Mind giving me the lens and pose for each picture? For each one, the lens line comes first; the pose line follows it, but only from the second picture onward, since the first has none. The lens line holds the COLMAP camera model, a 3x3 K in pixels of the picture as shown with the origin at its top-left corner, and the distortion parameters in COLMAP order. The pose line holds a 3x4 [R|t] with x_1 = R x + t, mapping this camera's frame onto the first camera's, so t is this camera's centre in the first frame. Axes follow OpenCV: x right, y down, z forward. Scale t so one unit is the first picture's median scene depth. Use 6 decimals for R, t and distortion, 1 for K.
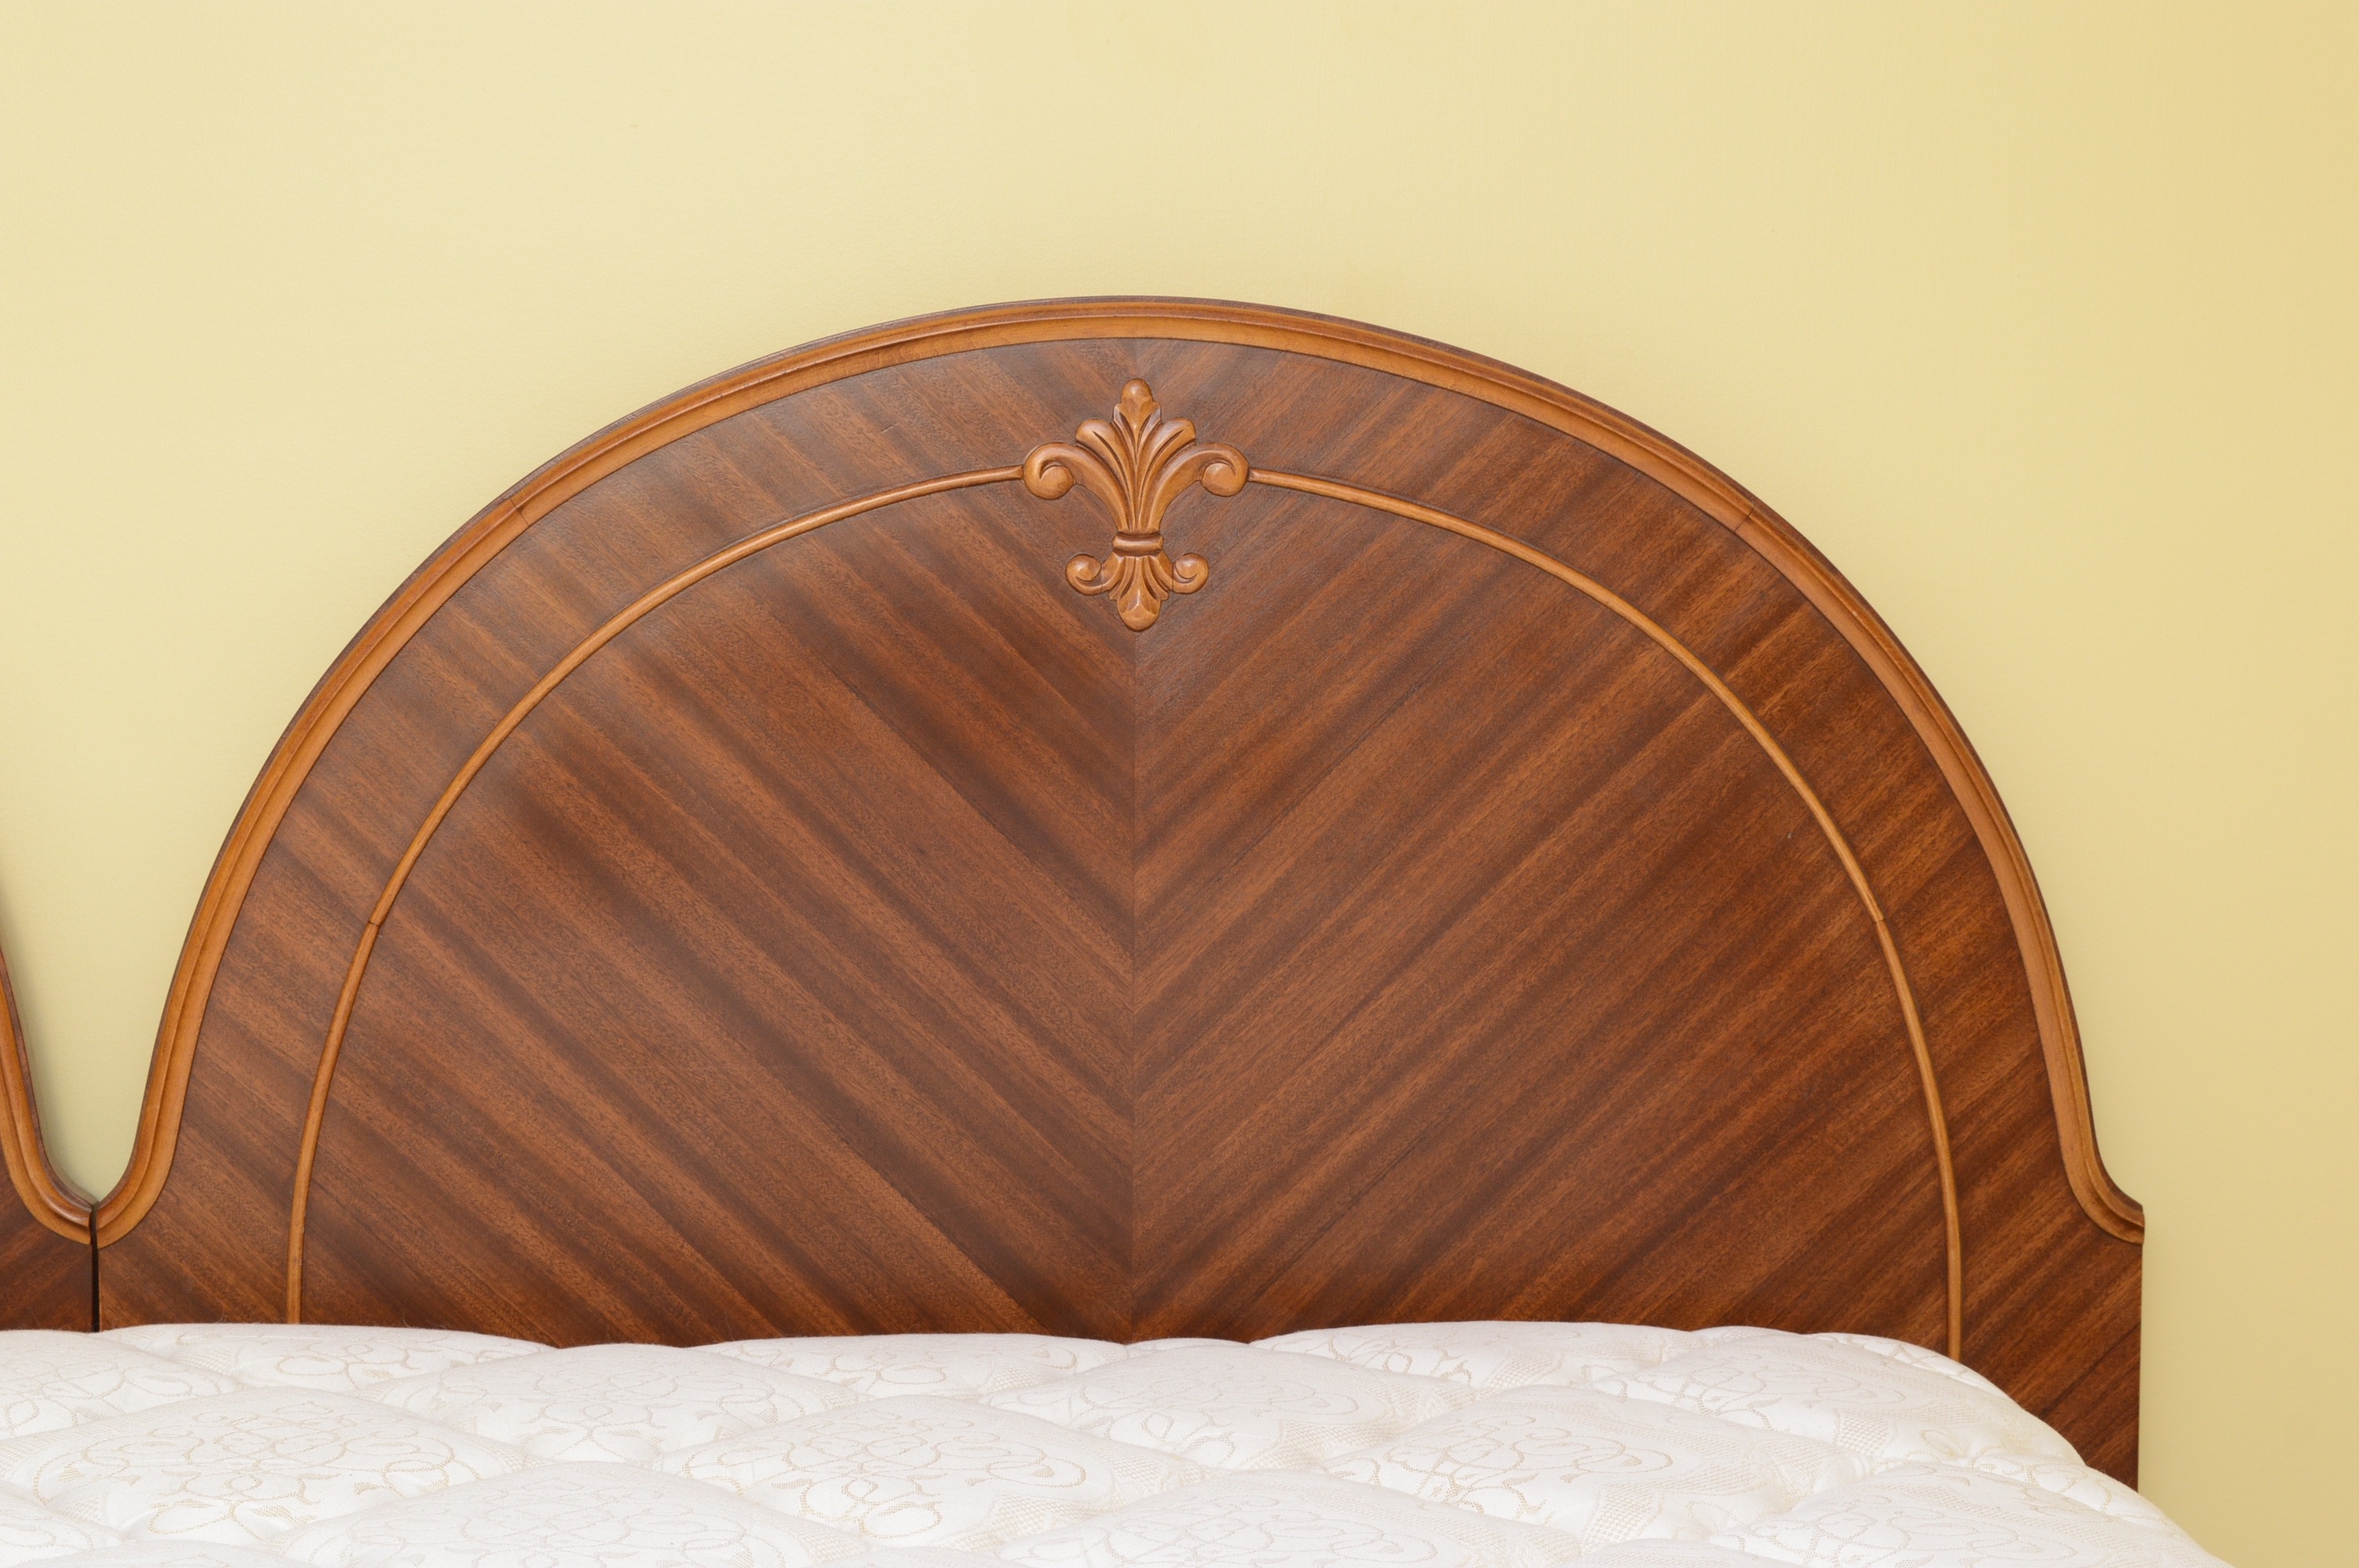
lens RADIAL K [[4406.8, 0, 1179.5], [0, 4406.8, 784.0], [0, 0, 1]] dist [0.032974, 0.161441]
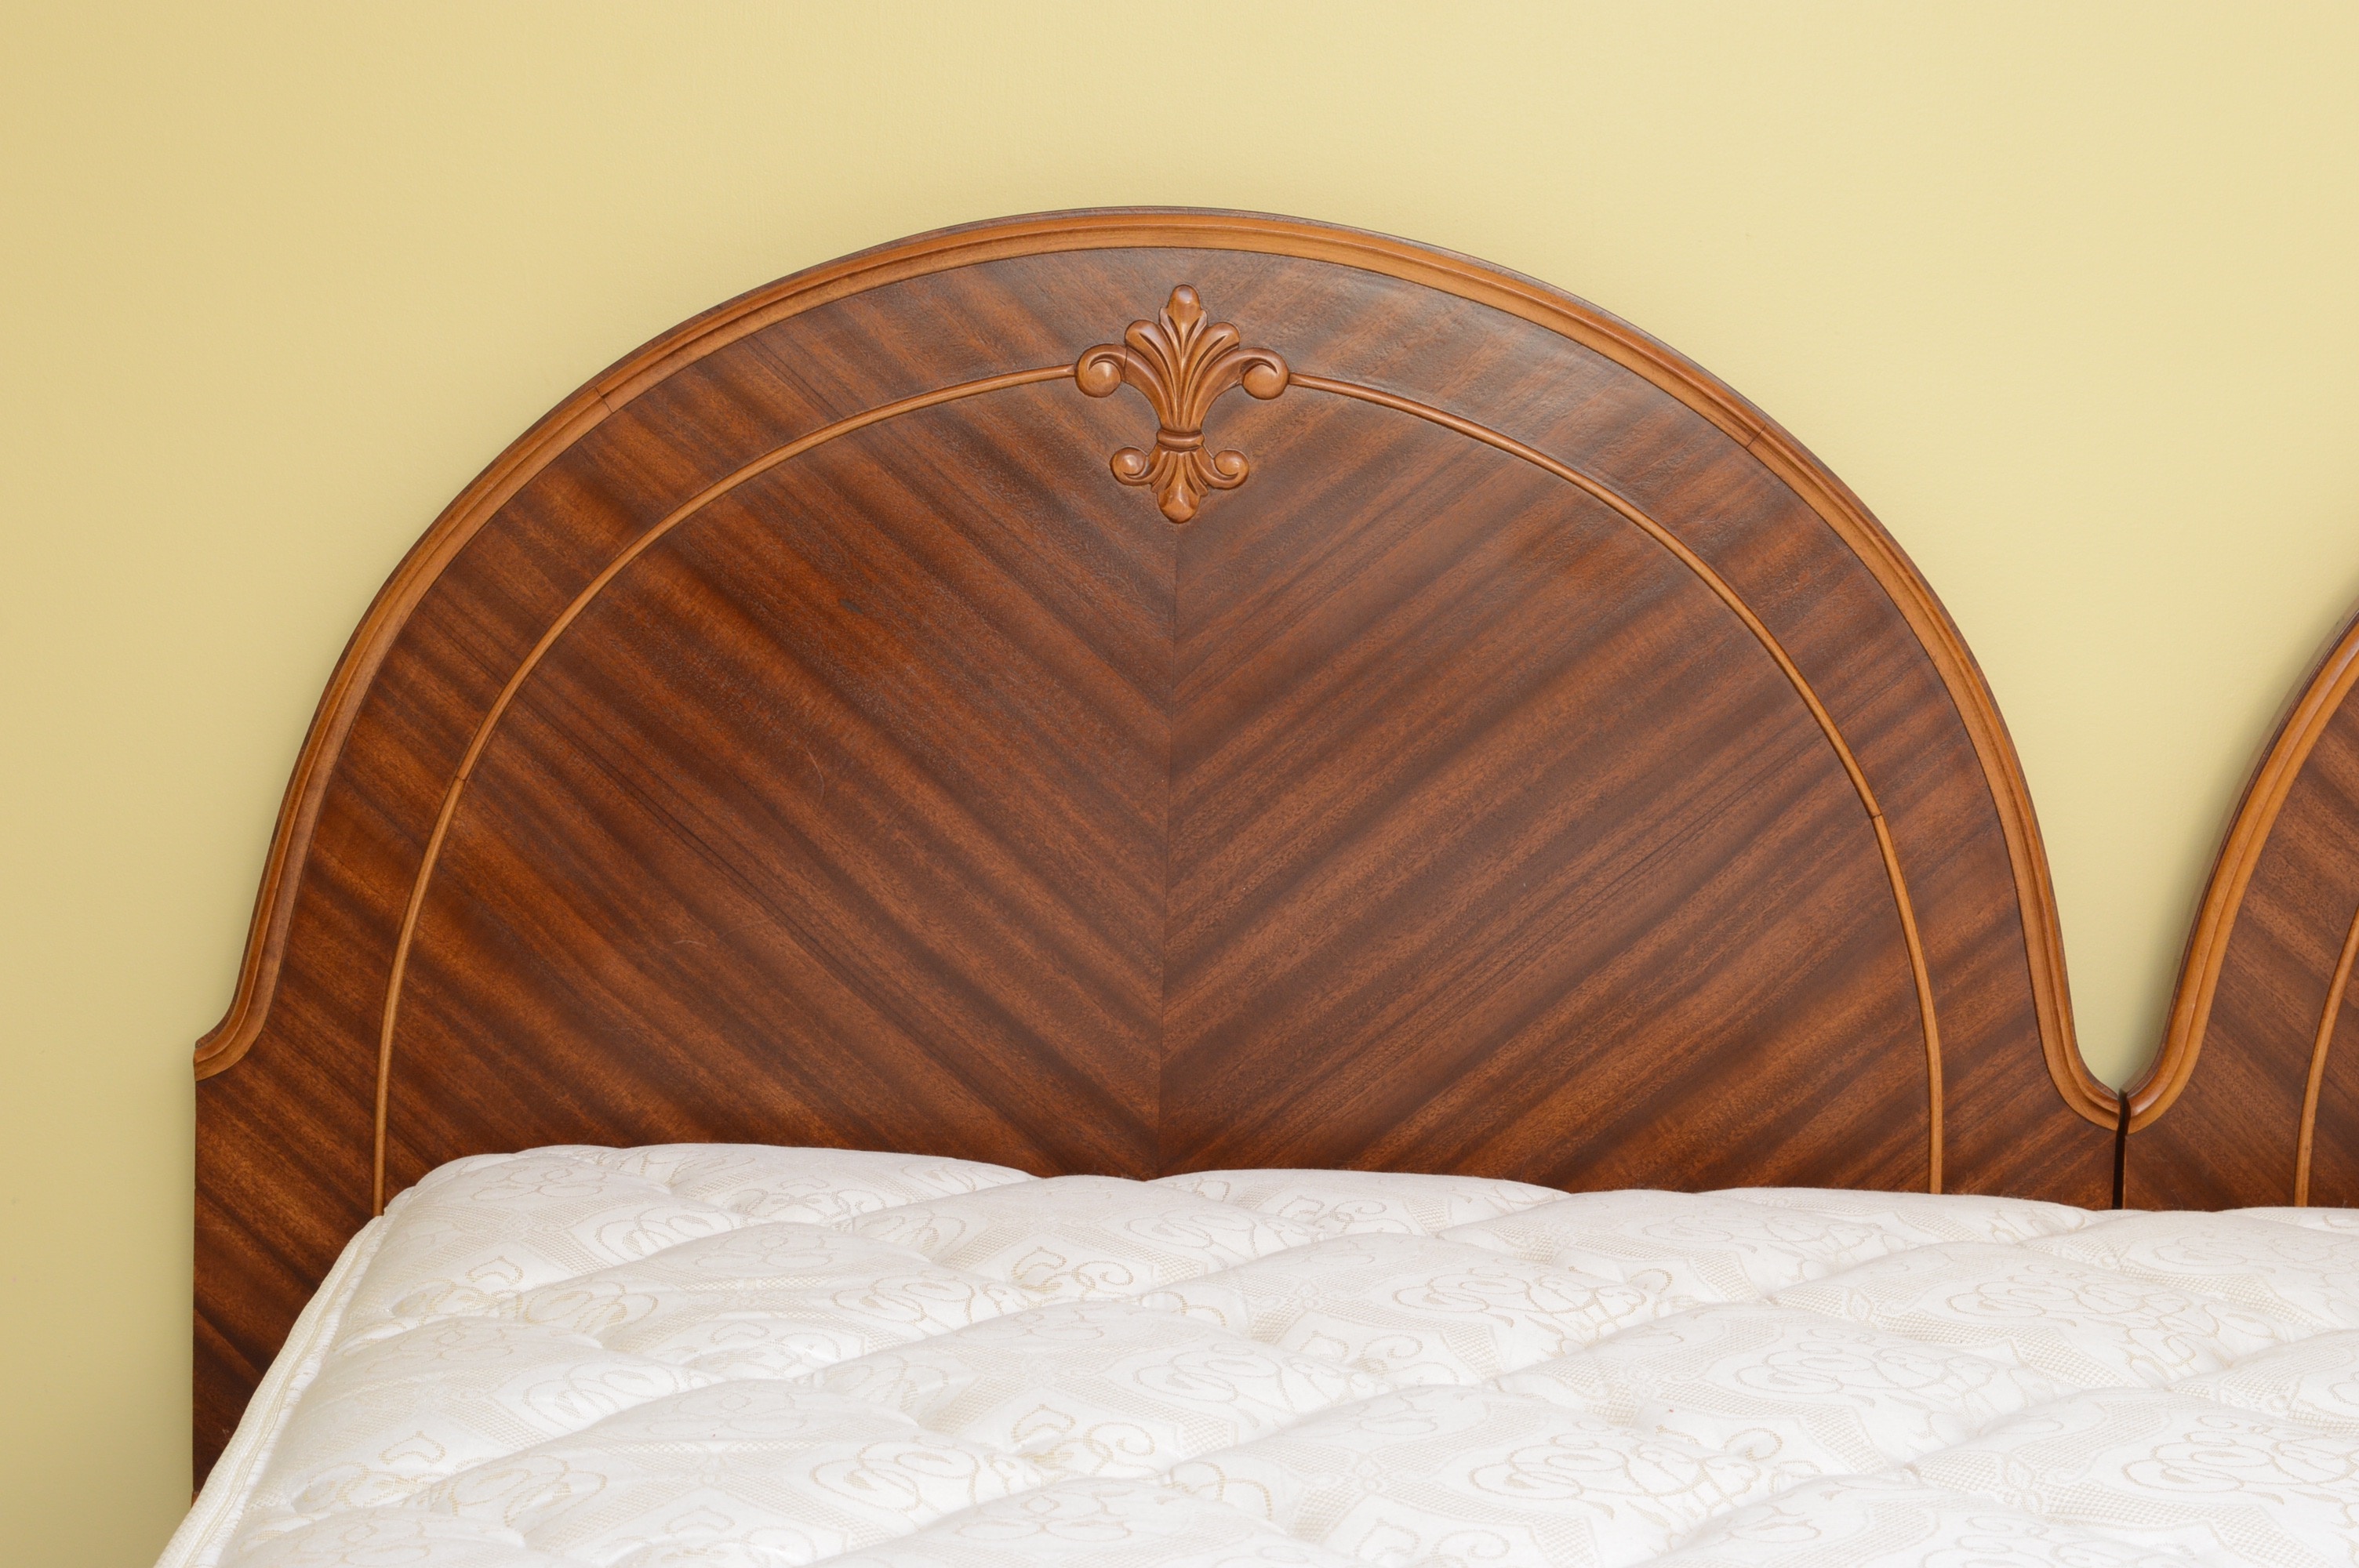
lens RADIAL K [[4406.8, 0, 1179.5], [0, 4406.8, 784.0], [0, 0, 1]] dist [0.032974, 0.161441]
pose [[0.999575, 0.014178, -0.025488, -0.449777], [-0.013371, 0.999413, 0.031529, -0.011811], [0.025920, -0.031175, 0.999178, -0.085603]]
